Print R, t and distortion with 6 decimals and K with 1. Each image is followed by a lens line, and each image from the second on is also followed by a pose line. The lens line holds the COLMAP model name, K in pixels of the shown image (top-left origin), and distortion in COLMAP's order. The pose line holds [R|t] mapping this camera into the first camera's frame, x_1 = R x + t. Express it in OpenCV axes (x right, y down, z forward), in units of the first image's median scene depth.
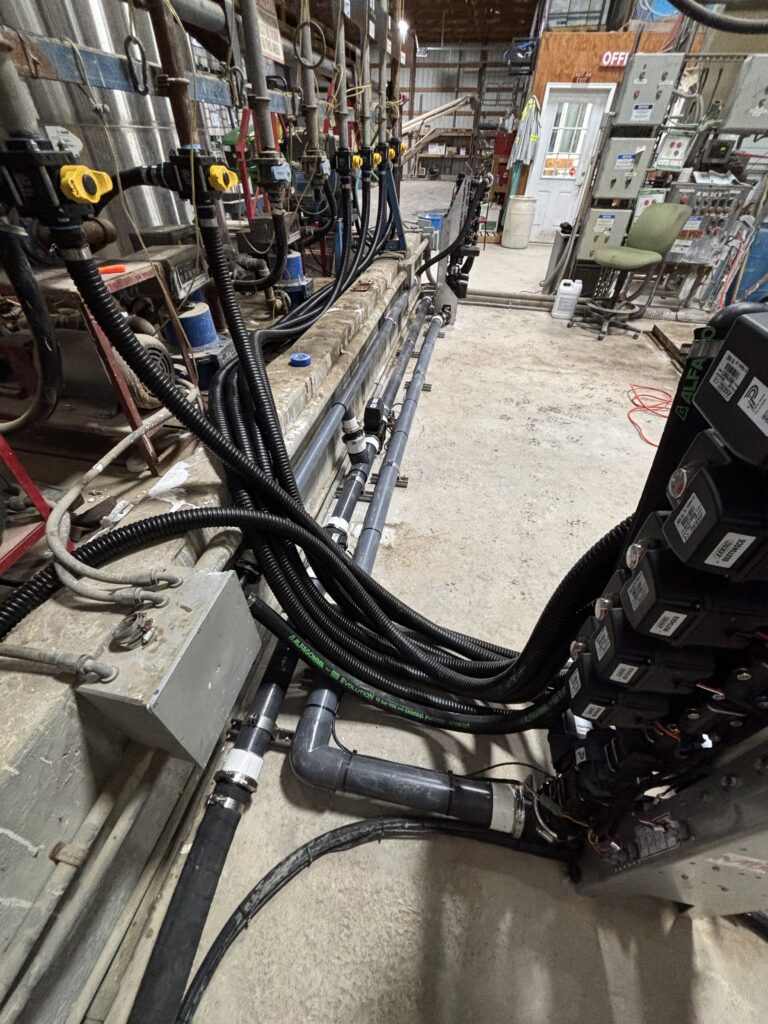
lens RADIAL K [[405.8, 0, 382.9], [0, 405.8, 509.9], [0, 0, 1]] dist [-0.001170, -0.000120]
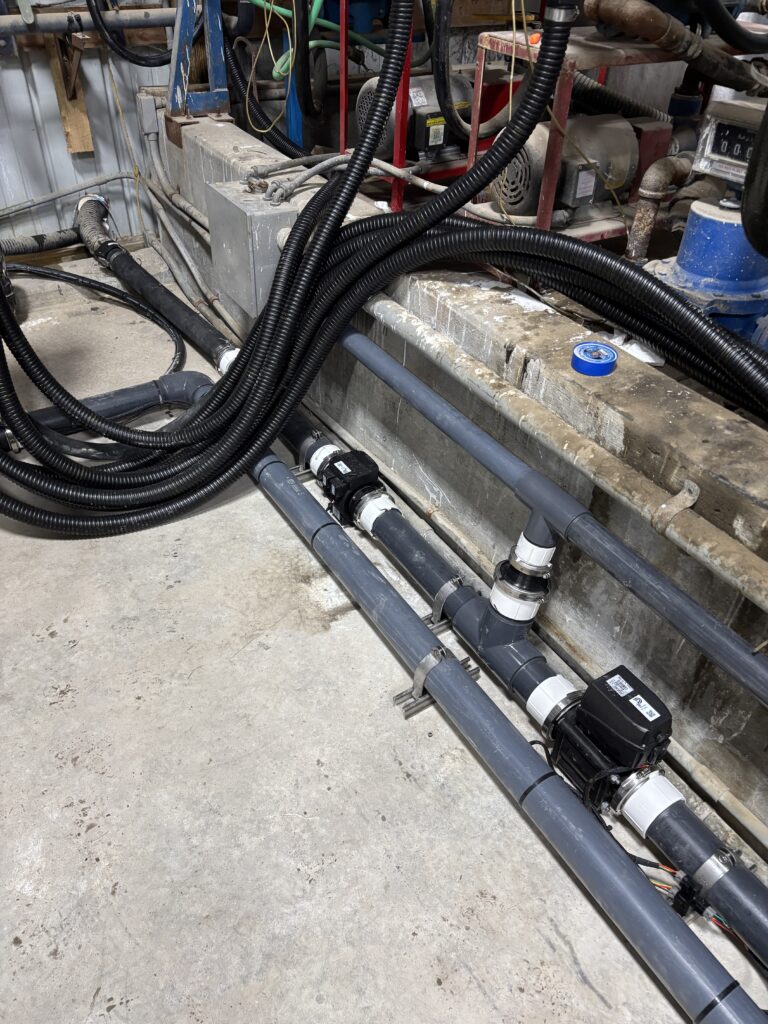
lens RADIAL K [[768.3, 0, 390.8], [0, 768.3, 518.0], [0, 0, 1]] dist [0.067359, -0.081812]
pose [[-0.727404, 0.402508, -0.555762, 0.480951], [-0.495676, 0.251877, 0.831182, -0.859964], [0.474541, 0.880083, 0.016297, 0.952090]]
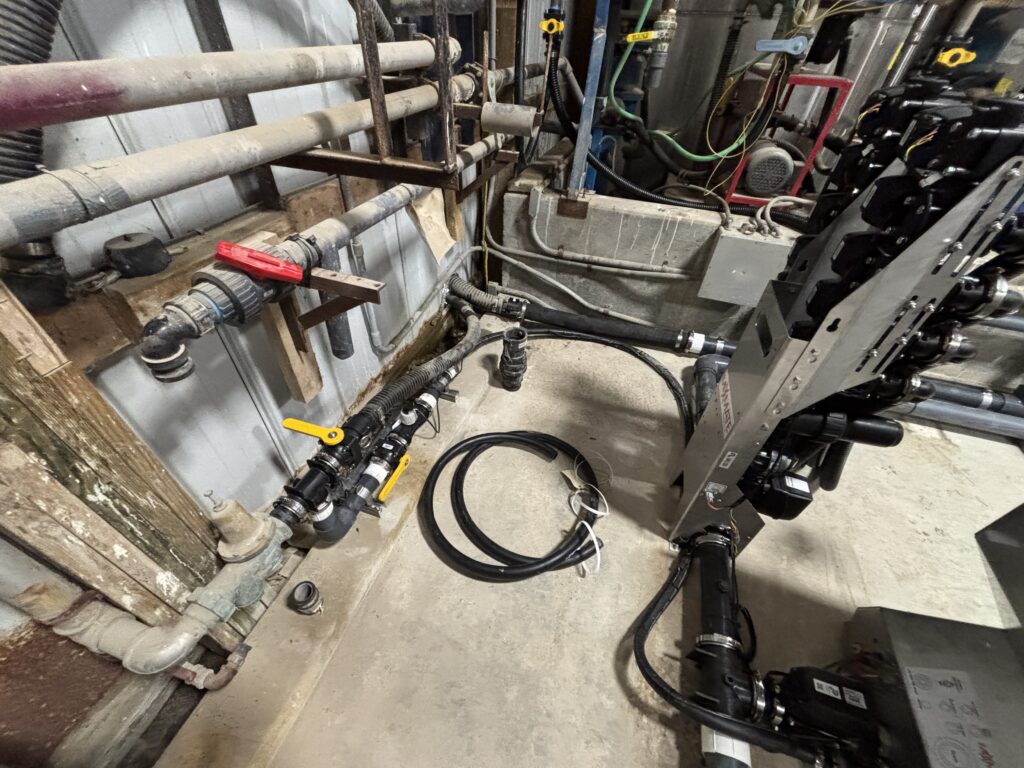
lens RADIAL K [[410.6, 0, 512.6], [0, 410.6, 383.2], [0, 0, 1]] dist [-0.000686, 0.000372]
pose [[-0.126374, 0.642561, -0.755742, 0.829865], [-0.694450, 0.486716, 0.529949, 0.176354], [0.708356, 0.591797, 0.384718, -0.161188]]
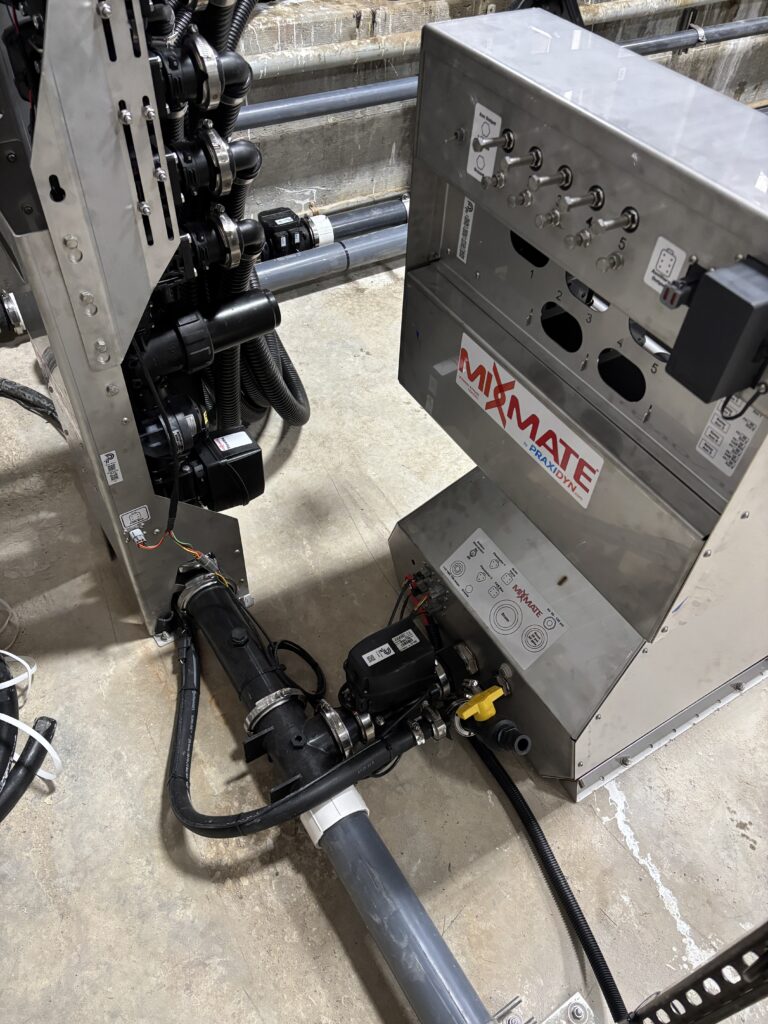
lens RADIAL K [[768.3, 0, 390.8], [0, 768.3, 518.0], [0, 0, 1]] dist [0.067359, -0.081812]
pose [[0.675303, 0.551934, -0.489218, 0.923699], [-0.514930, 0.827711, 0.223026, 0.091943], [0.528027, 0.101303, 0.843164, -0.073093]]
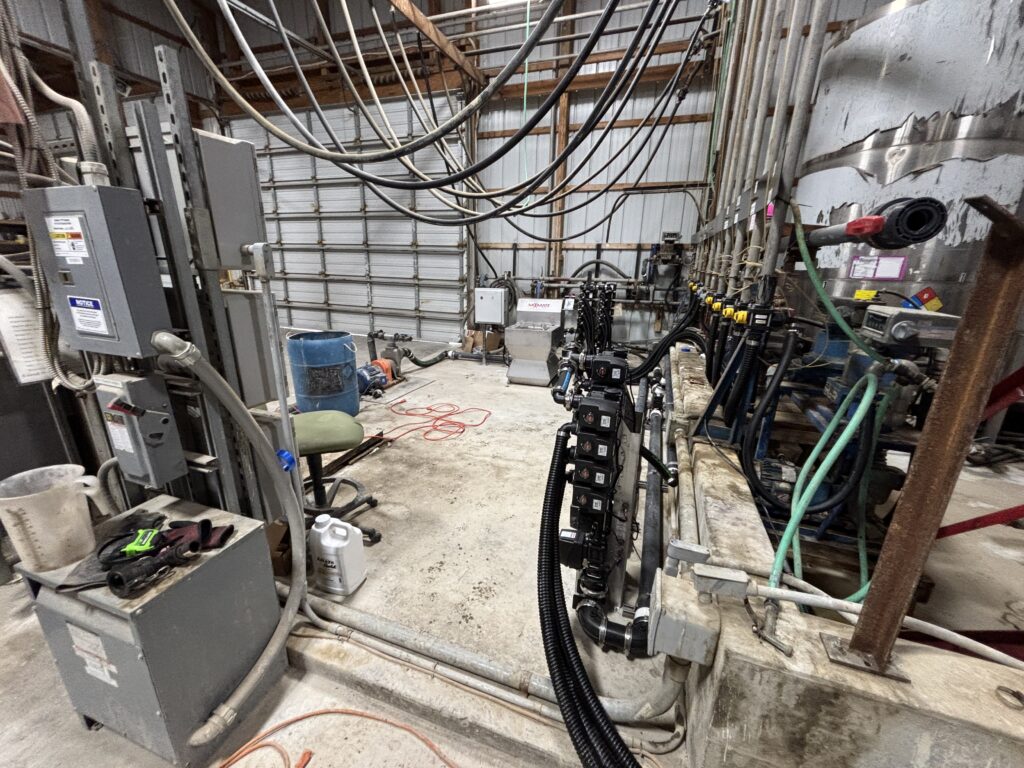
lens RADIAL K [[410.1, 0, 509.9], [0, 410.1, 385.1], [0, 0, 1]] dist [-0.001610, 0.000223]
pose [[-0.988395, -0.075014, 0.132095, 0.478389], [0.075302, 0.513268, 0.854919, -2.298597], [-0.131931, 0.854944, -0.501663, 2.383841]]
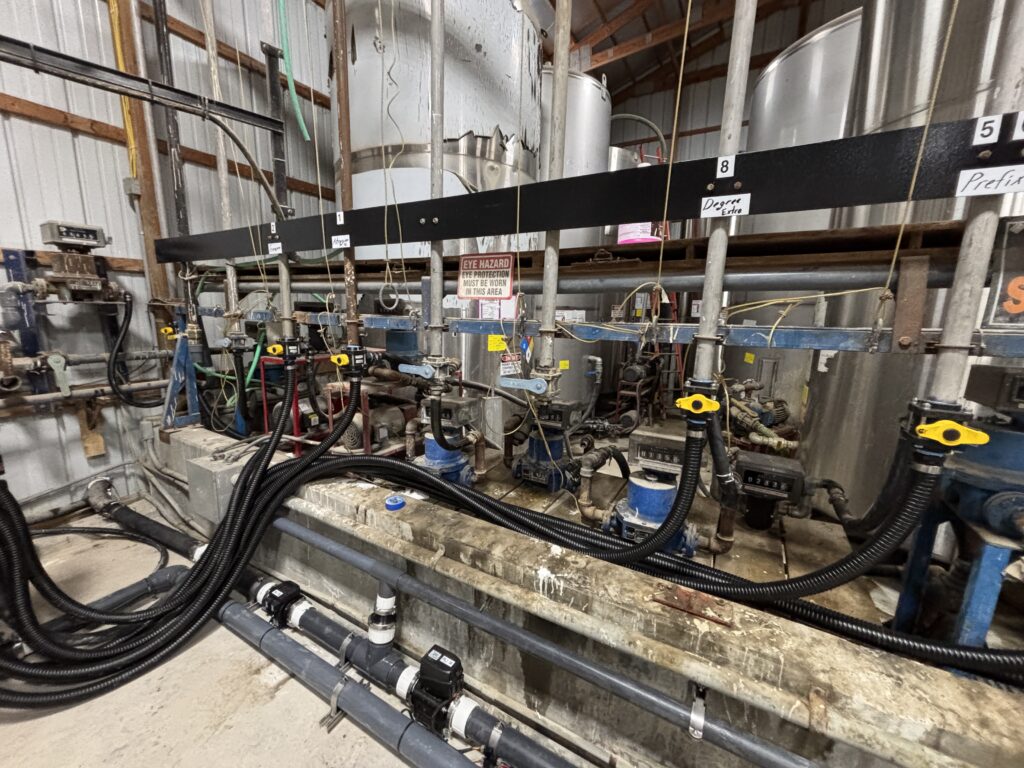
lens RADIAL K [[410.1, 0, 509.9], [0, 410.1, 385.1], [0, 0, 1]] dist [-0.001610, 0.000223]
pose [[-0.327903, 0.151925, -0.932415, 0.598399], [-0.652539, 0.677280, 0.339832, -1.043884], [0.683135, 0.719869, -0.122945, 1.025541]]
